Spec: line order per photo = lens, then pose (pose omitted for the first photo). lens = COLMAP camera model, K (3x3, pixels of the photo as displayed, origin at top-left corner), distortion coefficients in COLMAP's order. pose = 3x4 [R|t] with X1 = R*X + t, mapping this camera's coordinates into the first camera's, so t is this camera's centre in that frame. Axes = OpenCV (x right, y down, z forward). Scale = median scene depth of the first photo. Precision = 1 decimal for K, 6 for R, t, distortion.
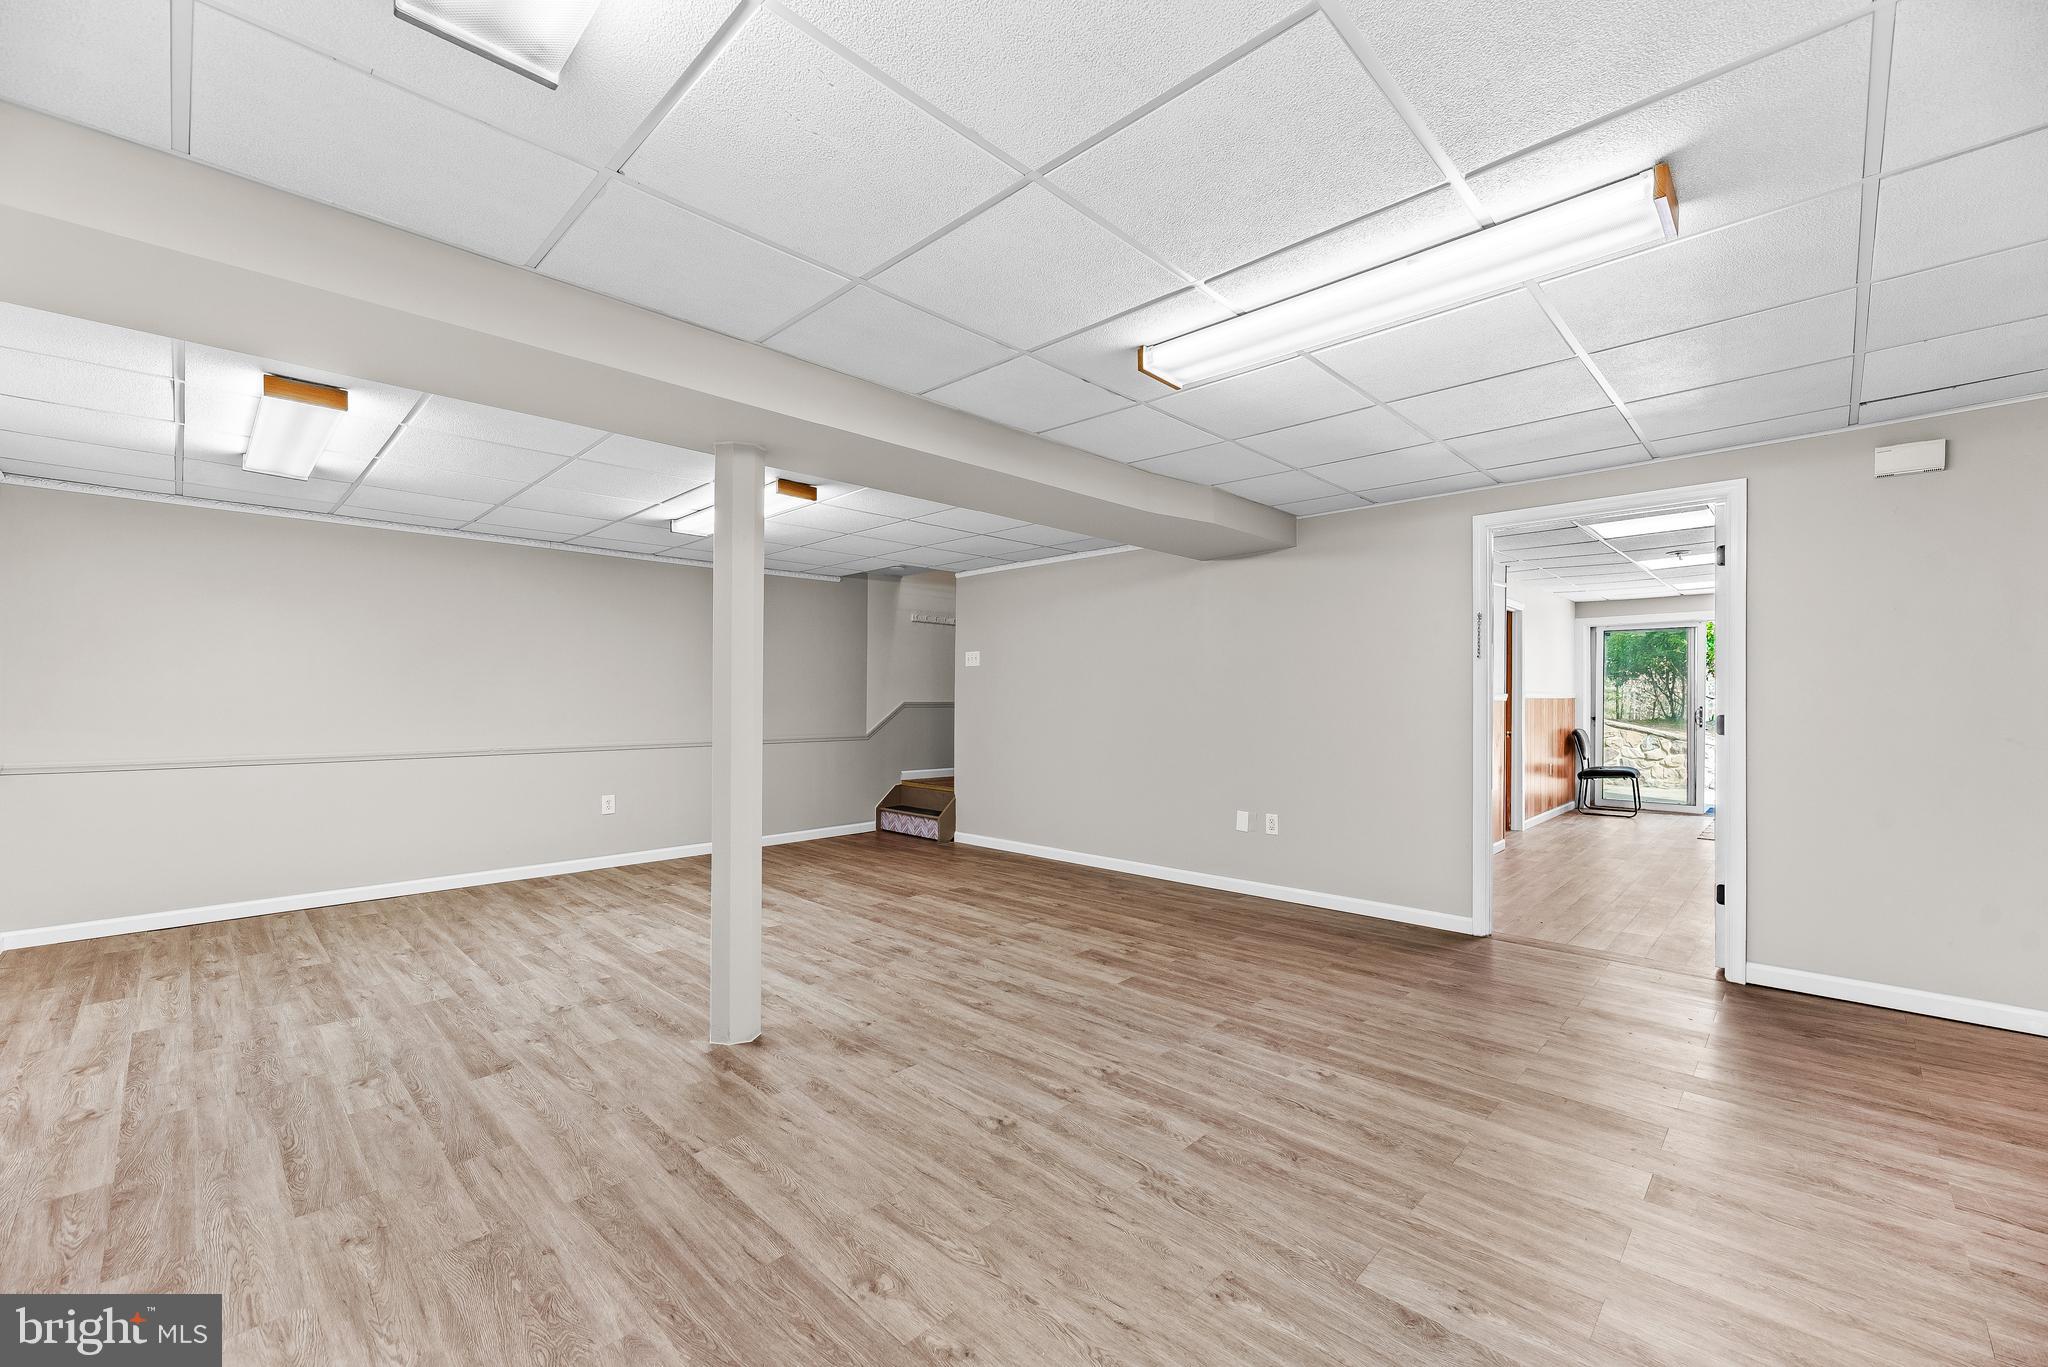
lens RADIAL K [[830.0, 0, 1017.0], [0, 830.0, 713.6], [0, 0, 1]] dist [0.000231, 0.000404]
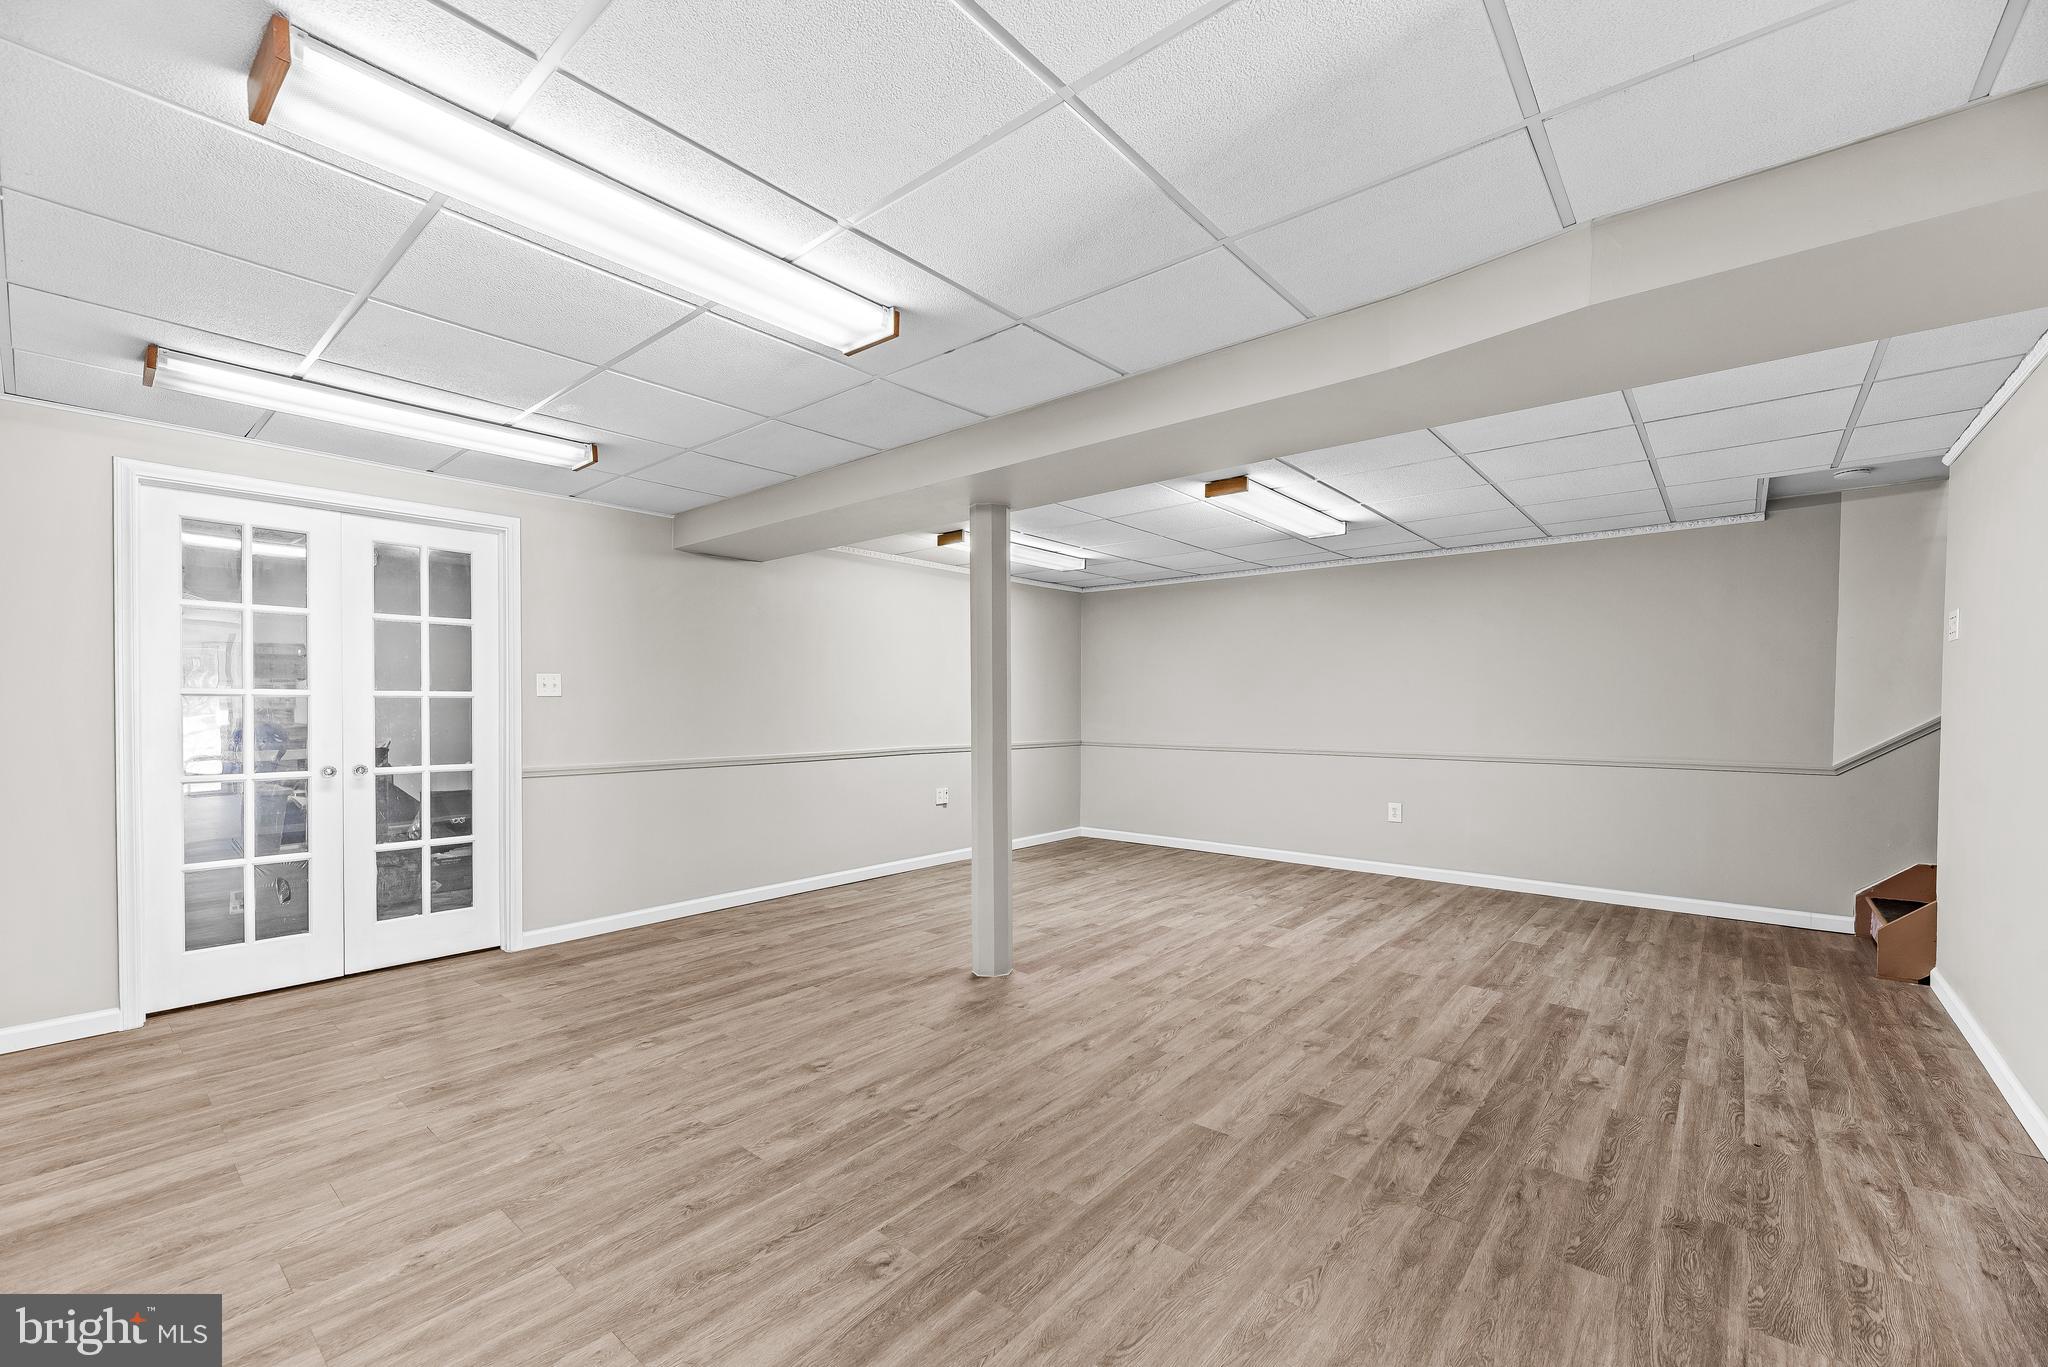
lens RADIAL K [[837.8, 0, 1016.1], [0, 837.8, 683.4], [0, 0, 1]] dist [0.001657, 0.000120]
pose [[0.068502, -0.025171, -0.997333, 0.829614], [-0.018145, 0.999485, -0.026472, -0.017103], [0.997486, 0.019910, 0.068010, 0.819088]]
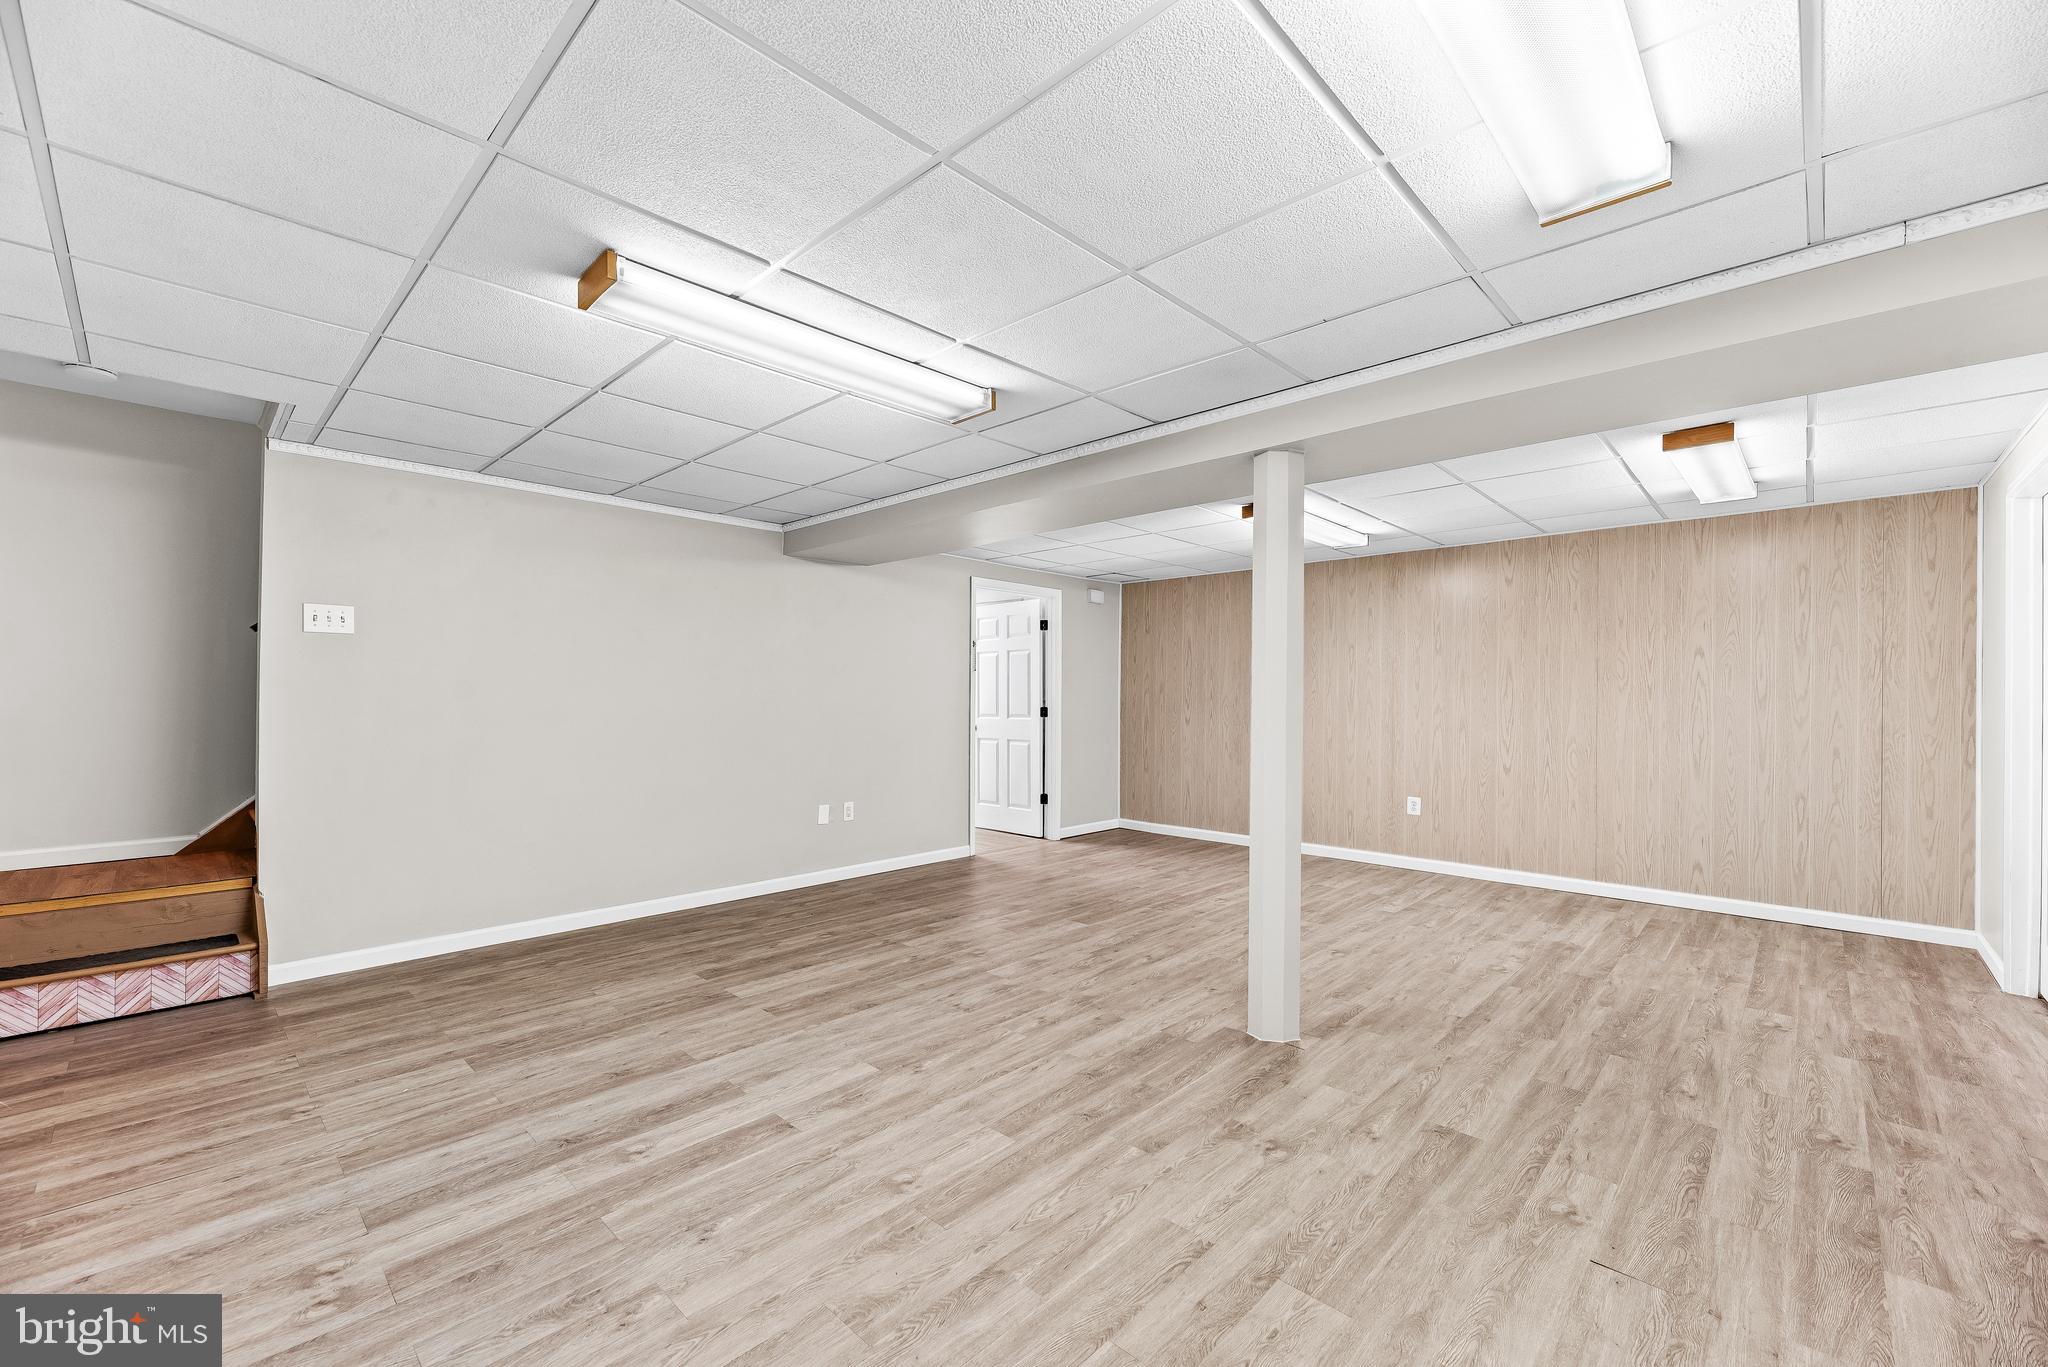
lens RADIAL K [[830.0, 0, 1017.0], [0, 830.0, 713.6], [0, 0, 1]] dist [0.000231, 0.000404]
pose [[-0.014821, -0.019174, 0.999706, -1.162762], [0.012922, 0.999729, 0.019366, -0.022444], [-0.999807, 0.013205, -0.014569, 1.149784]]
